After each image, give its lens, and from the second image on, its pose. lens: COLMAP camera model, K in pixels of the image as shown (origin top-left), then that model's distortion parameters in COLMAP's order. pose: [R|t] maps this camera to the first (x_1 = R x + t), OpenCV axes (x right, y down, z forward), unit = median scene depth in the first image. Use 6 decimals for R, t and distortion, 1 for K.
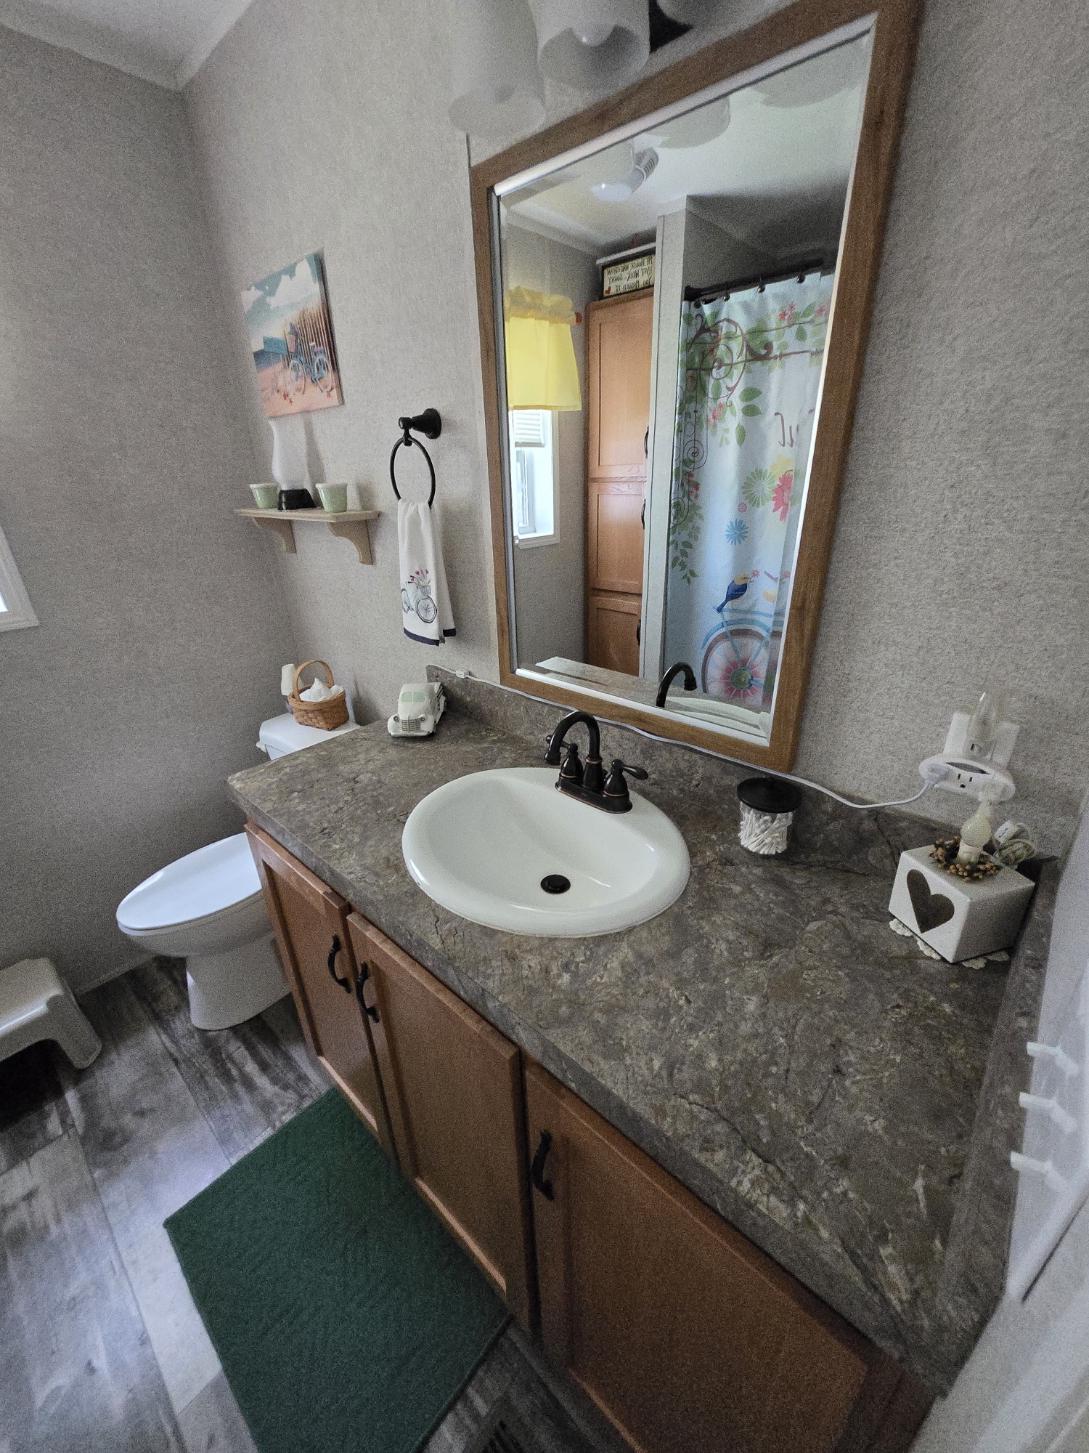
lens RADIAL K [[575.5, 0, 542.3], [0, 575.5, 720.1], [0, 0, 1]] dist [-0.001710, 0.000462]
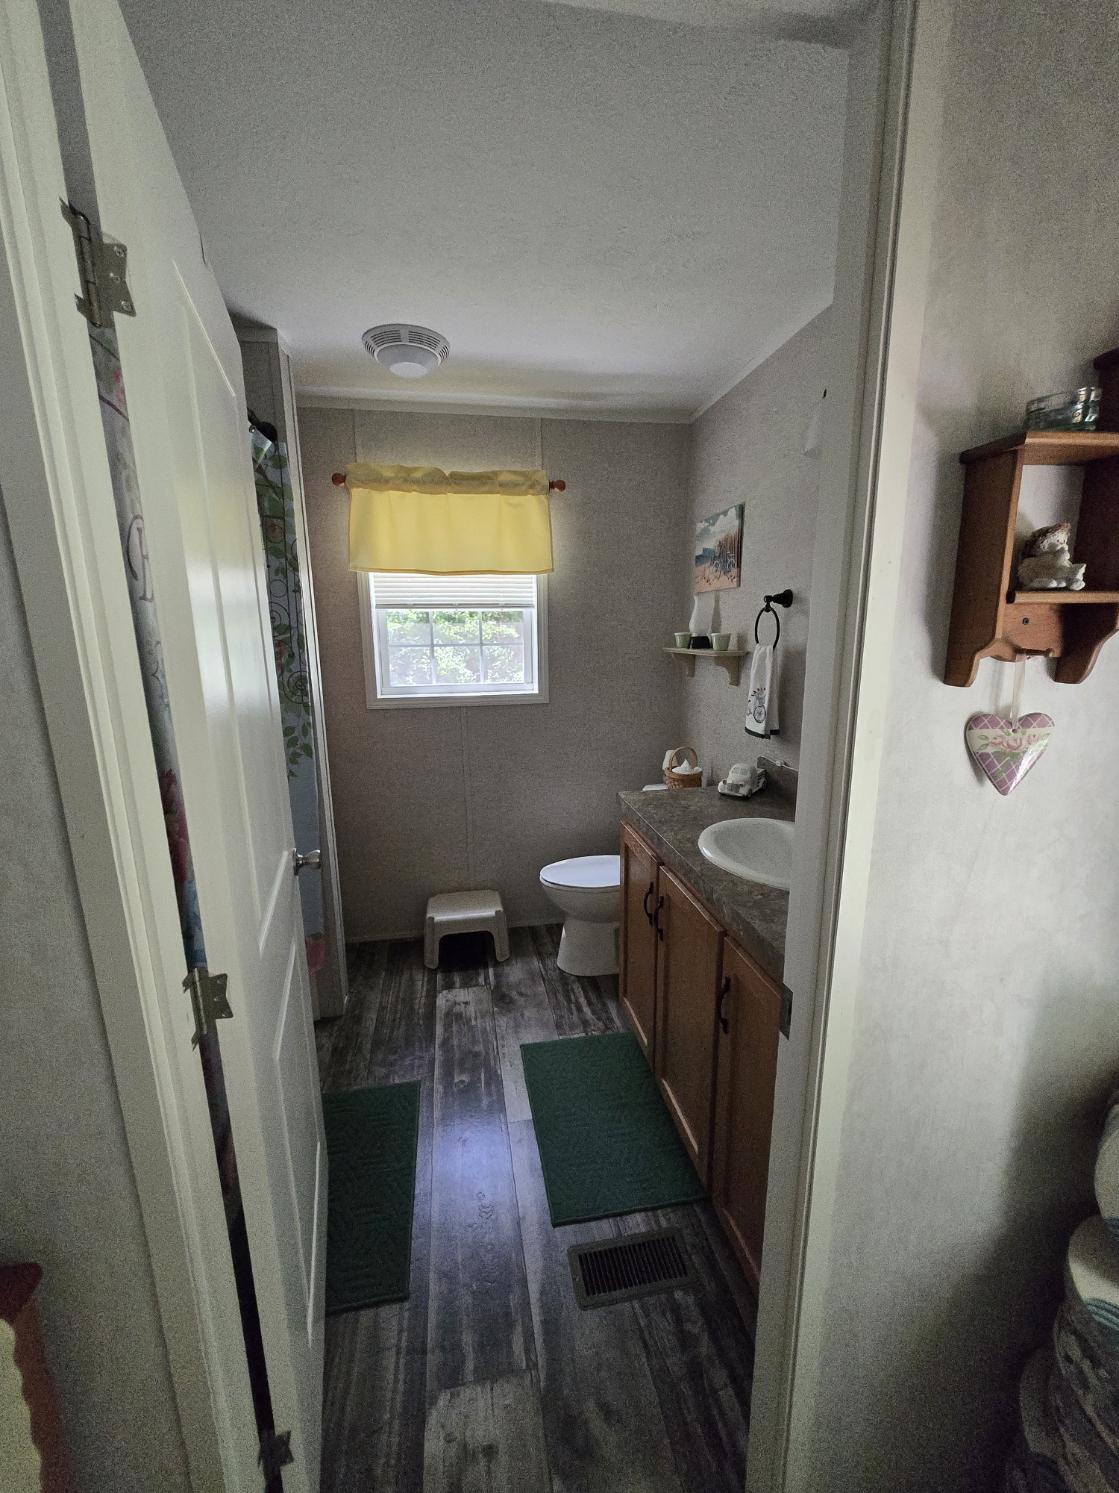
lens RADIAL K [[591.3, 0, 553.0], [0, 591.3, 747.8], [0, 0, 1]] dist [-0.001710, 0.000462]
pose [[0.787309, 0.141242, -0.600163, 0.282626], [-0.259222, 0.959024, -0.114358, 0.189670], [0.559418, 0.245610, 0.791661, -0.452202]]
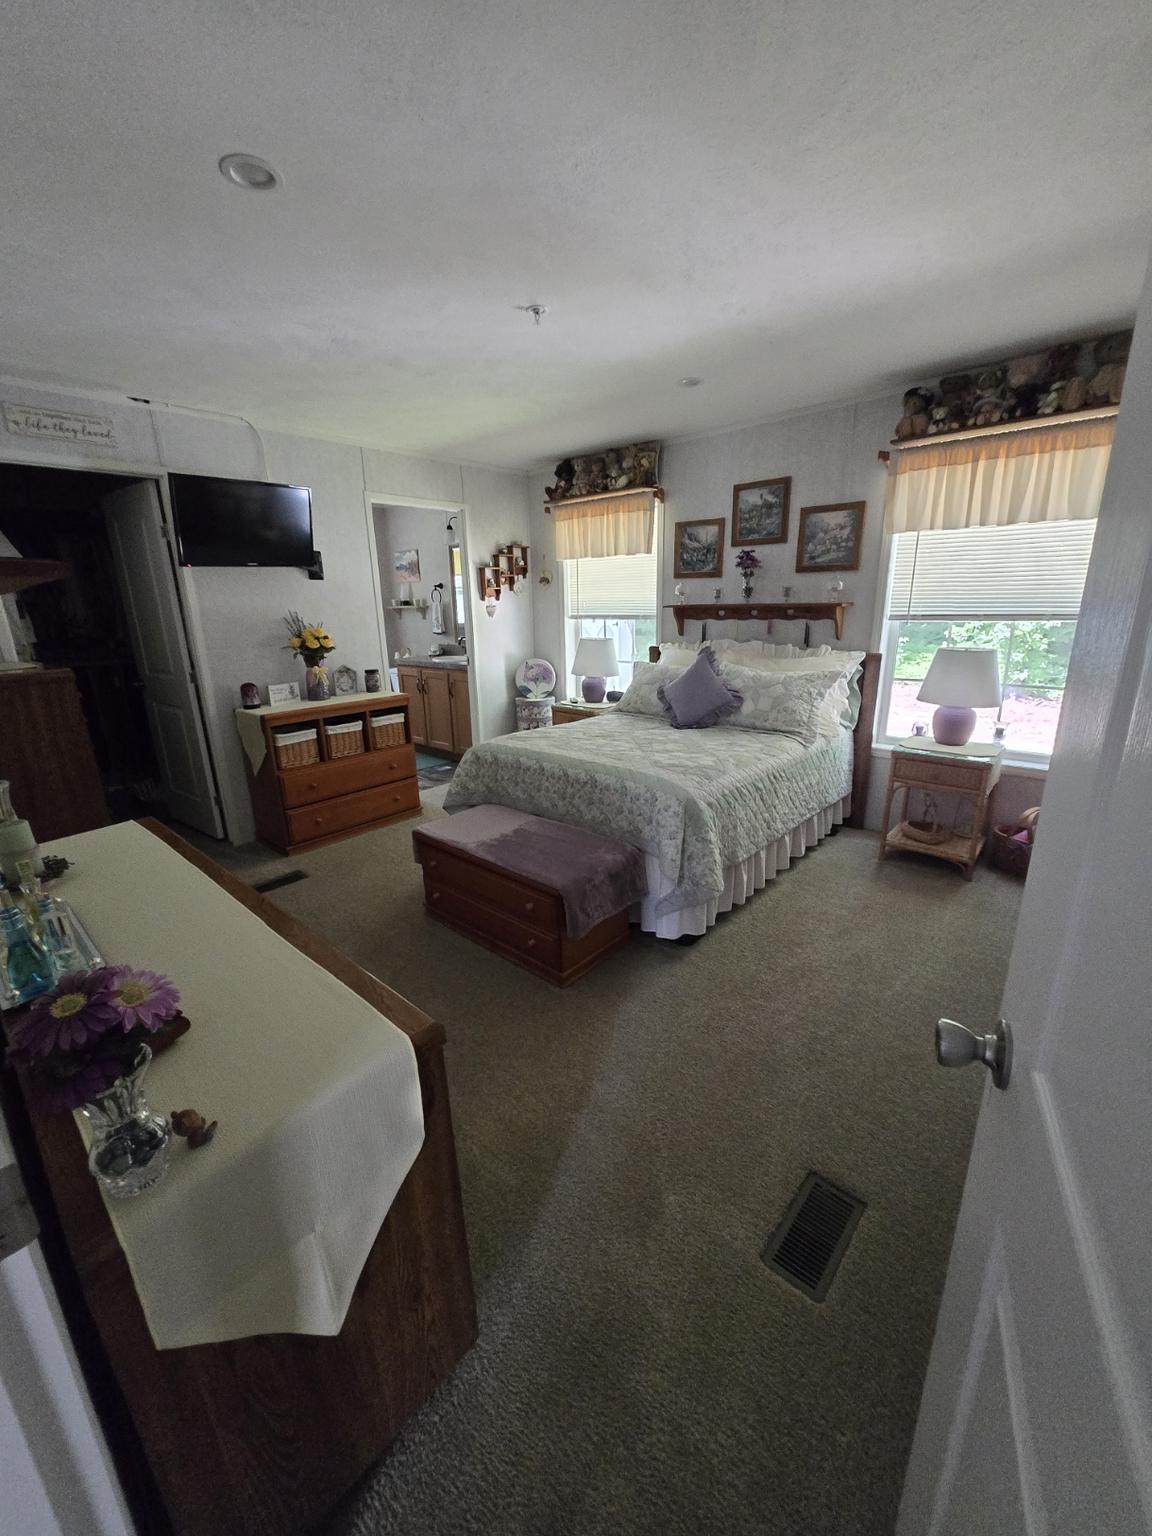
lens RADIAL K [[608.4, 0, 571.3], [0, 608.4, 768.3], [0, 0, 1]] dist [-0.001710, 0.000462]
pose [[0.999984, 0.004929, 0.002892, 0.725834], [-0.004445, 0.988917, -0.148400, 1.413993], [-0.003591, 0.148385, 0.988923, -3.094201]]
